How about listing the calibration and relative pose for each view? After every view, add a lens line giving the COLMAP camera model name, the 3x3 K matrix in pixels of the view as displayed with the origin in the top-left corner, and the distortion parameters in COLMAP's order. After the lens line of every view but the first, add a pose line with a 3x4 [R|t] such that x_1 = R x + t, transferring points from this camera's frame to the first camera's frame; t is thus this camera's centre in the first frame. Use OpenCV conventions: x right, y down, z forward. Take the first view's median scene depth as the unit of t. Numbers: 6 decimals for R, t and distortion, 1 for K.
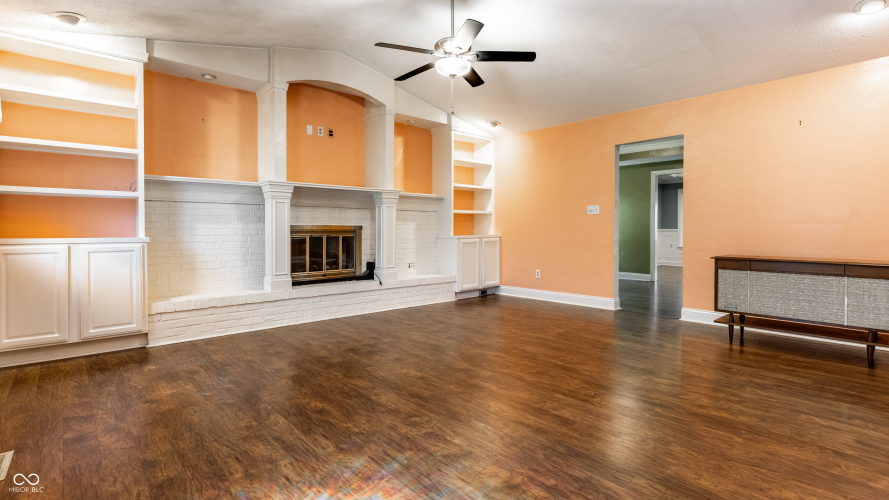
lens RADIAL K [[420.9, 0, 436.1], [0, 420.9, 236.8], [0, 0, 1]] dist [-0.002752, 0.001120]
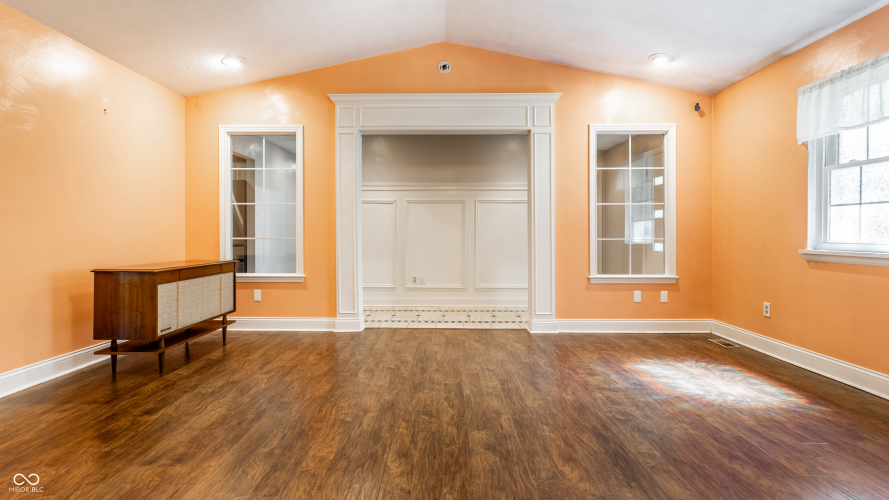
lens RADIAL K [[420.9, 0, 439.1], [0, 420.9, 239.4], [0, 0, 1]] dist [-0.002752, 0.001120]
pose [[-0.742657, -0.008486, 0.669618, -0.227538], [0.008838, 0.999708, 0.022471, -0.020326], [-0.669613, 0.022607, -0.742366, 1.144858]]
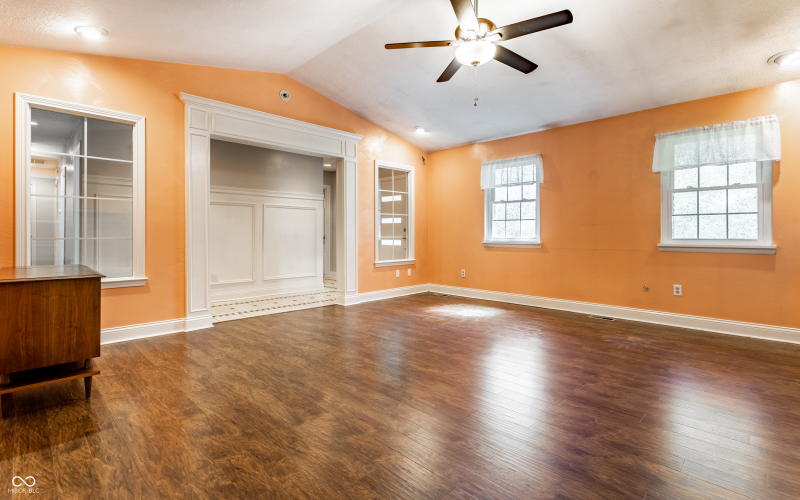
lens RADIAL K [[381.7, 0, 400.9], [0, 381.7, 231.2], [0, 0, 1]] dist [-0.004569, 0.003021]
pose [[-0.997149, -0.002318, -0.075416, 0.219349], [-0.002835, 0.999973, 0.006749, -0.025737], [0.075398, 0.006943, -0.997129, 1.535863]]
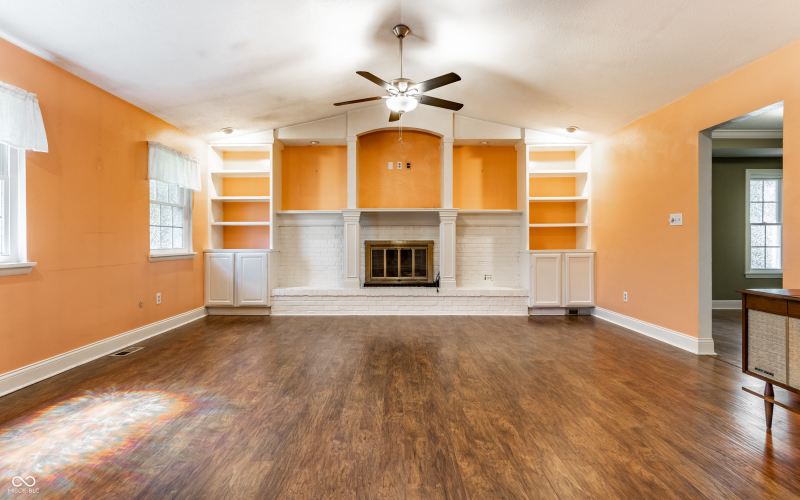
lens RADIAL K [[381.7, 0, 393.4], [0, 381.7, 245.4], [0, 0, 1]] dist [-0.004569, 0.003021]
pose [[0.747344, 0.007120, -0.664400, 0.607638], [-0.009057, 0.999959, 0.000529, -0.016712], [0.664376, 0.005622, 0.747377, 0.177914]]
